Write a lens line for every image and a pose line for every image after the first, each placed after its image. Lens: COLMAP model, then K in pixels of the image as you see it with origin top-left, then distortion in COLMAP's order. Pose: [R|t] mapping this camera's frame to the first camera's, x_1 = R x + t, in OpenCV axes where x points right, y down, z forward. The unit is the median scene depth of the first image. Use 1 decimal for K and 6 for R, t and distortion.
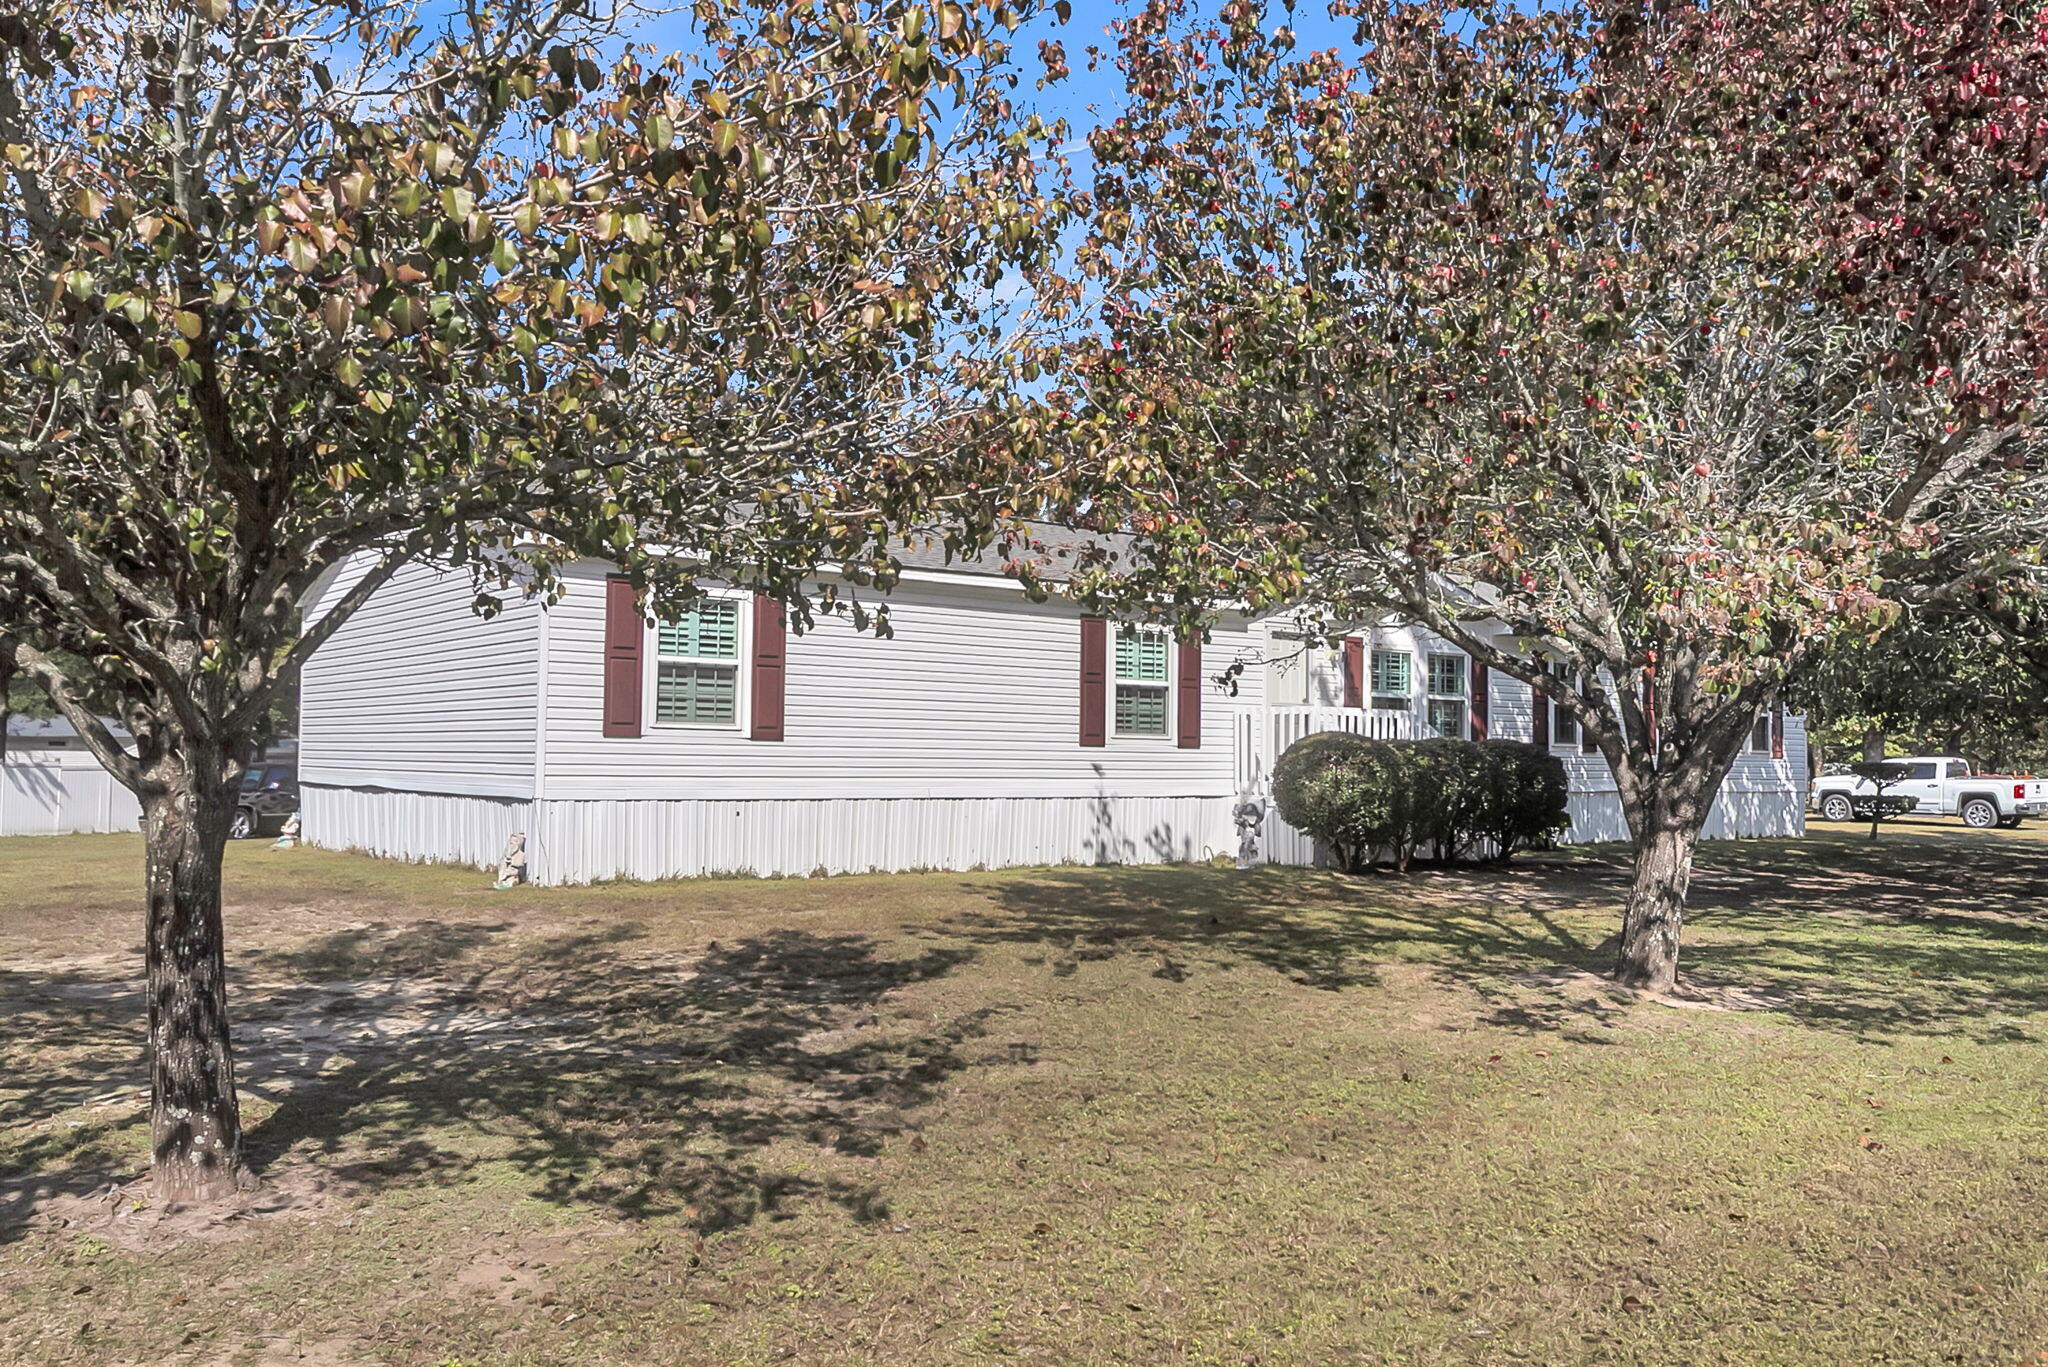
lens RADIAL K [[1558.2, 0, 1024.0], [0, 1558.2, 683.5], [0, 0, 1]] dist [-0.000136, -0.000107]
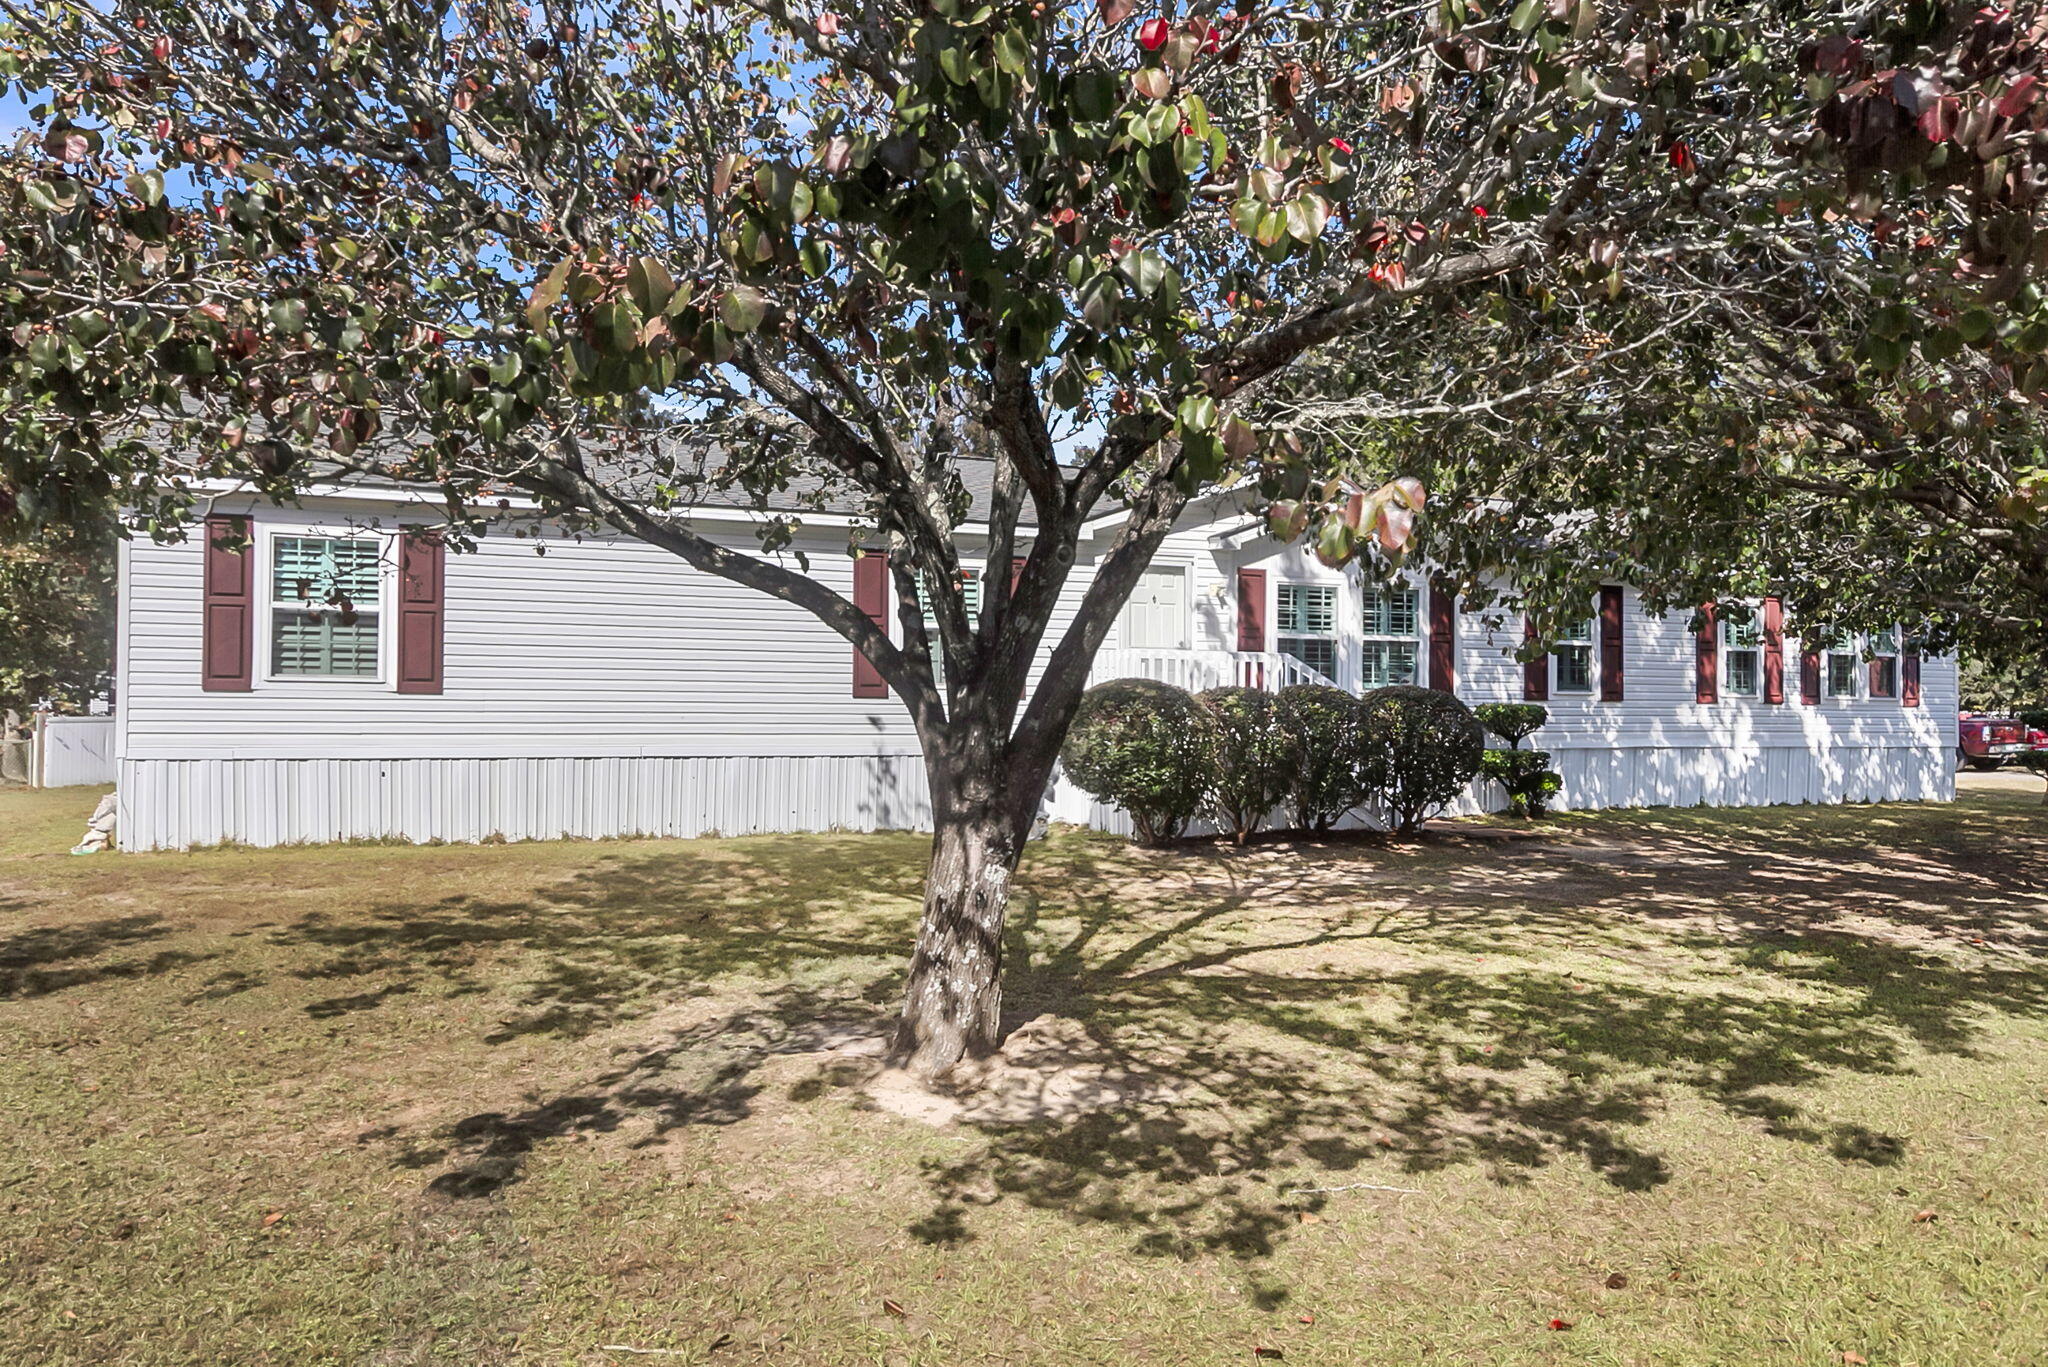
lens RADIAL K [[1399.9, 0, 1024.0], [0, 1399.9, 683.5], [0, 0, 1]] dist [-0.006826, -0.001470]
pose [[0.969911, -0.010212, -0.243245, 0.376051], [0.017036, 0.999518, 0.025971, 0.015305], [0.242863, -0.029333, 0.969617, 0.294022]]
